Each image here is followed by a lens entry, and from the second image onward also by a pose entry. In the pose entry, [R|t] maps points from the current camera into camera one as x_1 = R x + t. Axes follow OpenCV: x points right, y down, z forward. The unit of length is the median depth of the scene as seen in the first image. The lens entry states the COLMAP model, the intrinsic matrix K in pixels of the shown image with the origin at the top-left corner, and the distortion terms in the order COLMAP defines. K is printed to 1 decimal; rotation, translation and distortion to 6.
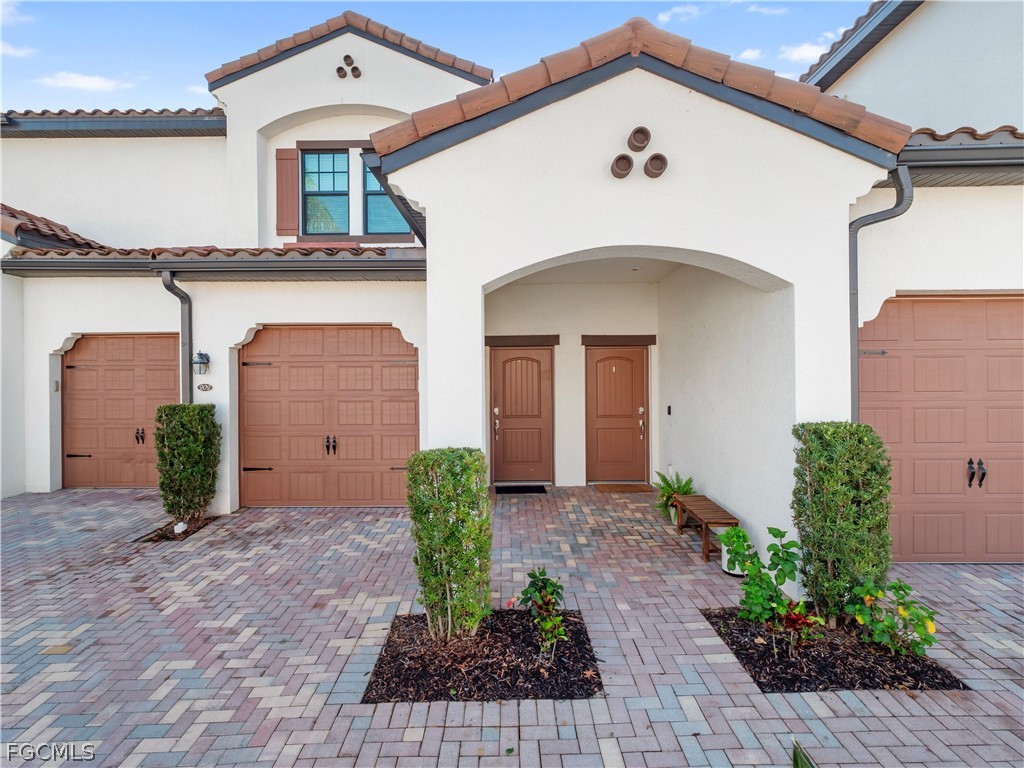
lens RADIAL K [[487.1, 0, 512.0], [0, 487.1, 384.0], [0, 0, 1]] dist [-0.001880, -0.001038]
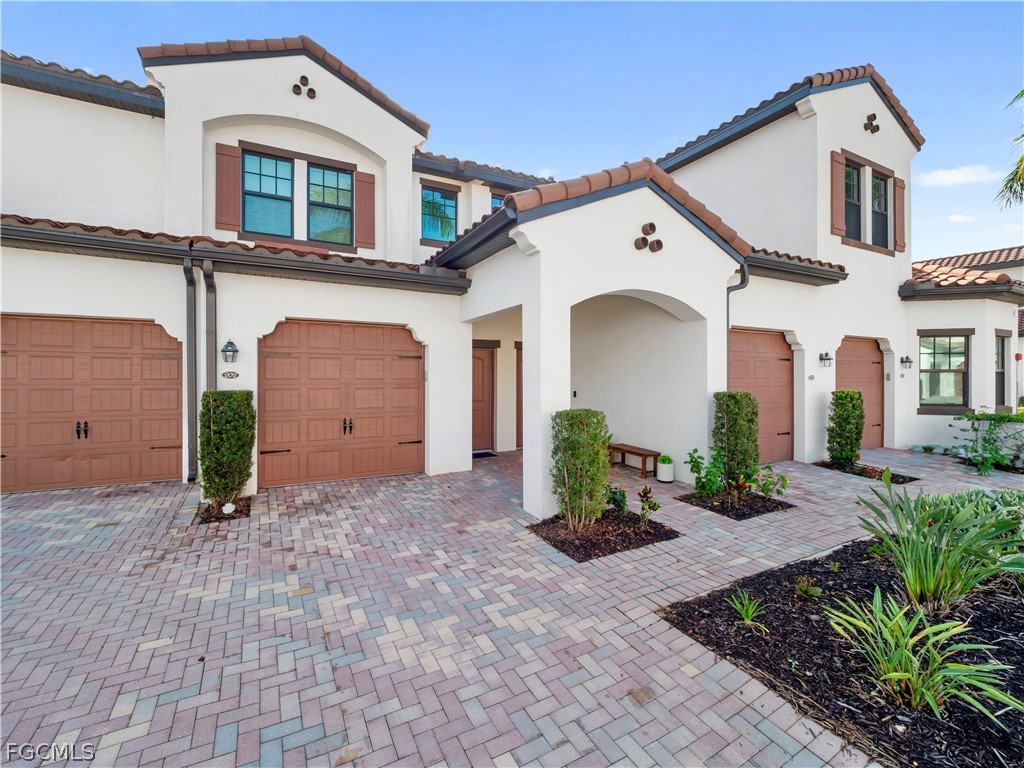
lens RADIAL K [[411.5, 0, 512.0], [0, 411.5, 384.0], [0, 0, 1]] dist [-0.001497, -0.000538]
pose [[0.897019, -0.001180, 0.441990, -0.479799], [0.000741, 0.999999, 0.001167, 0.025625], [-0.441991, -0.000720, 0.897019, -0.054969]]
